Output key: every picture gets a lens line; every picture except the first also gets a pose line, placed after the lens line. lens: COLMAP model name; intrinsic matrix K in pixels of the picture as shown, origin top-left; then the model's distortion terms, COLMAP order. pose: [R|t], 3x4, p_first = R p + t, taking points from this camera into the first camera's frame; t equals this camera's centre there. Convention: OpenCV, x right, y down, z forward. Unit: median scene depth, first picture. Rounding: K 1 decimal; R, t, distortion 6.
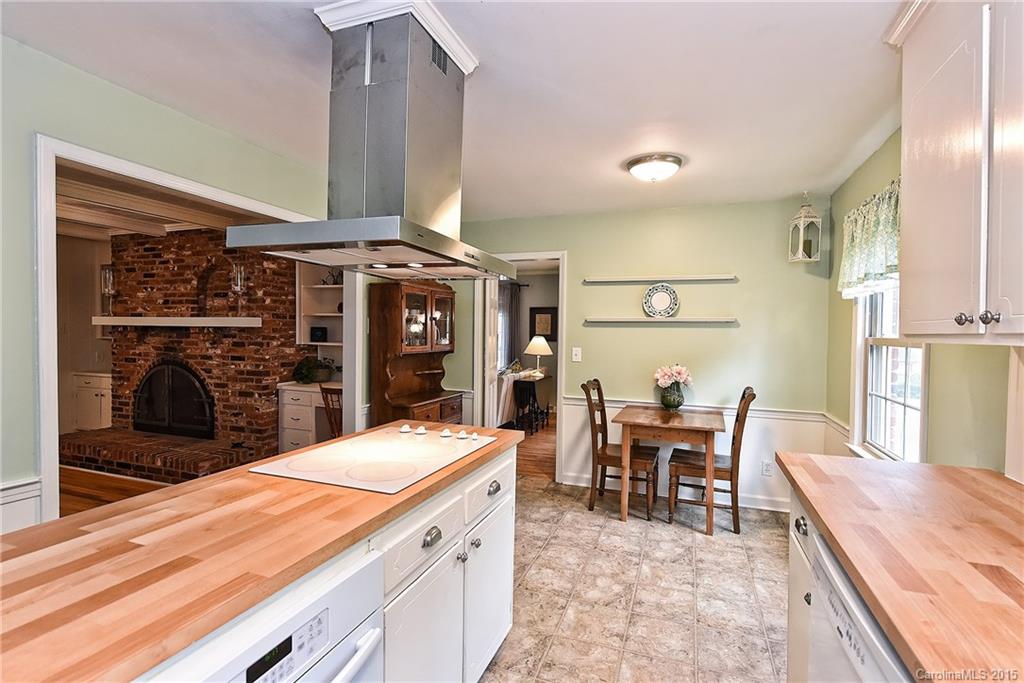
lens RADIAL K [[480.4, 0, 513.7], [0, 480.4, 340.3], [0, 0, 1]] dist [0.001489, -0.000183]
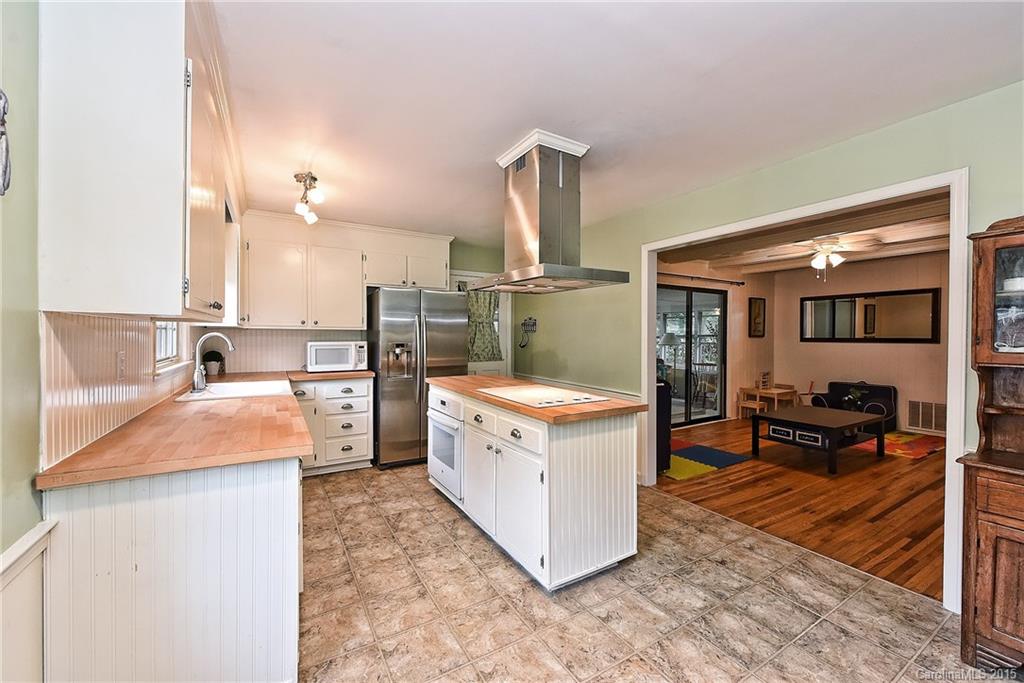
lens RADIAL K [[403.1, 0, 513.1], [0, 403.1, 347.8], [0, 0, 1]] dist [-0.000288, -0.000754]
pose [[-0.626717, 0.008482, -0.779201, 0.345121], [-0.027934, 0.999054, 0.033342, 0.007200], [0.778746, 0.042662, -0.625887, 0.678582]]
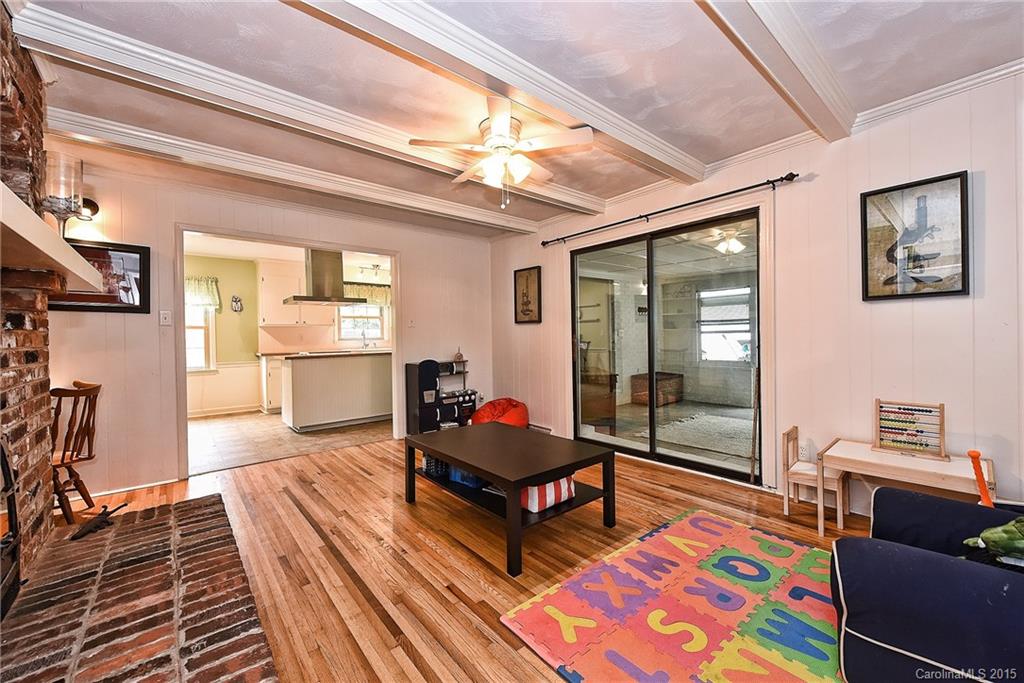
lens RADIAL K [[403.1, 0, 518.0], [0, 403.1, 340.9], [0, 0, 1]] dist [-0.000288, -0.000754]
pose [[-0.877033, -0.003628, 0.480417, -1.130841], [0.014542, 0.999313, 0.034095, 0.017839], [-0.480210, 0.036888, -0.876377, 1.119920]]
